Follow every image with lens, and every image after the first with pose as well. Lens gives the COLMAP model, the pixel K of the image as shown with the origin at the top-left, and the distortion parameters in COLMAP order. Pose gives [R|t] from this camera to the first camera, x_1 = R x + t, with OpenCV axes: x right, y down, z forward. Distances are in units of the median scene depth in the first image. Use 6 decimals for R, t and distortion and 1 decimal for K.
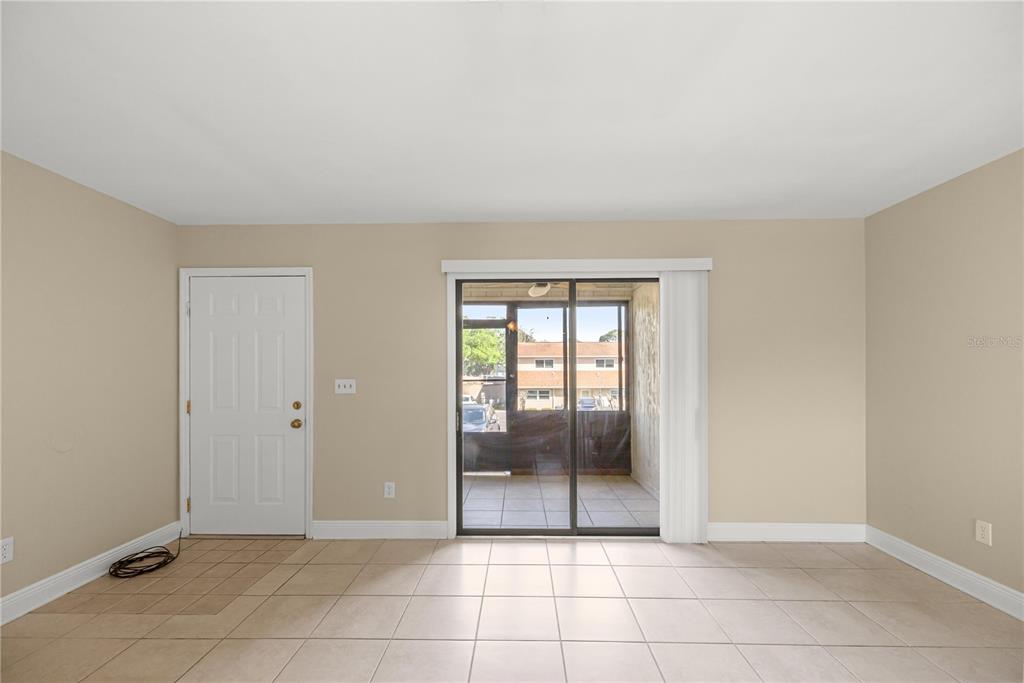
lens RADIAL K [[442.9, 0, 511.8], [0, 442.9, 364.3], [0, 0, 1]] dist [-0.000587, -0.000075]
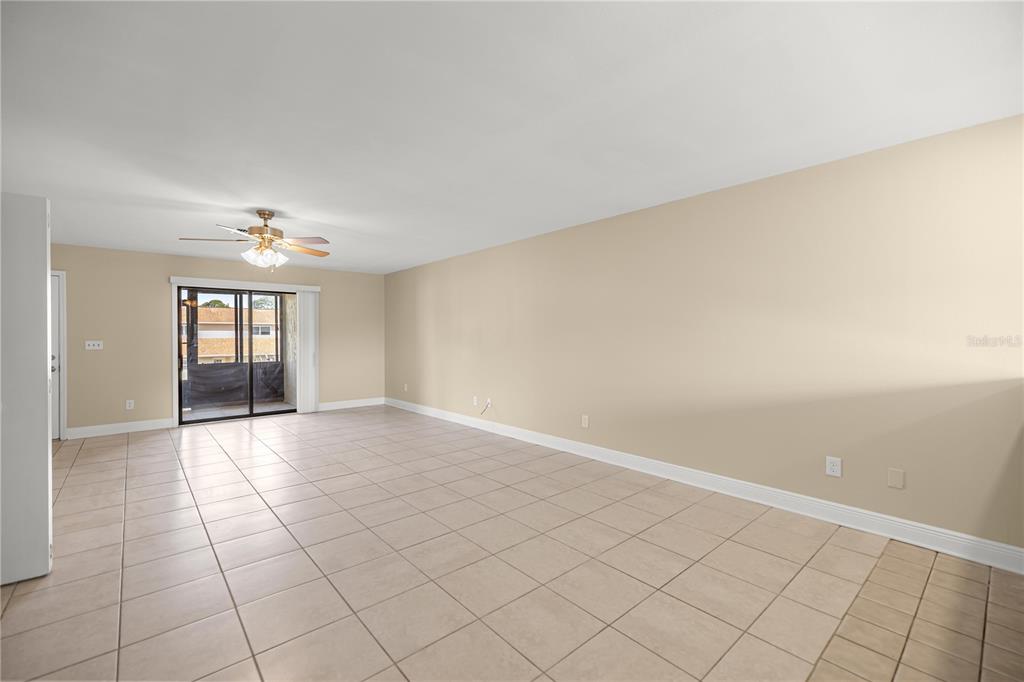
lens RADIAL K [[435.3, 0, 512.0], [0, 435.3, 341.0], [0, 0, 1]] dist [-0.000812, -0.000280]
pose [[0.741017, -0.007042, 0.671449, -0.307418], [-0.007347, 0.999800, 0.018593, -0.007842], [-0.671446, -0.018711, 0.740817, -1.255752]]
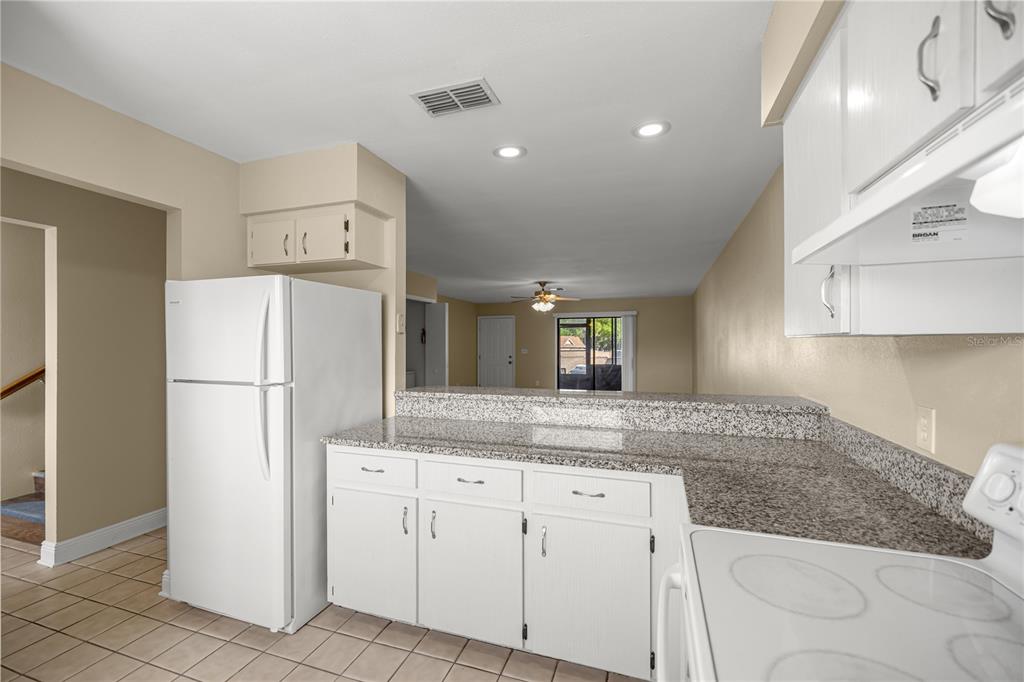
lens RADIAL K [[435.3, 0, 512.0], [0, 435.3, 341.0], [0, 0, 1]] dist [-0.000812, -0.000280]
pose [[0.954337, -0.001272, -0.298730, 0.498590], [0.002337, 0.999992, 0.003209, -0.036978], [0.298723, -0.003761, 0.954332, -2.097655]]
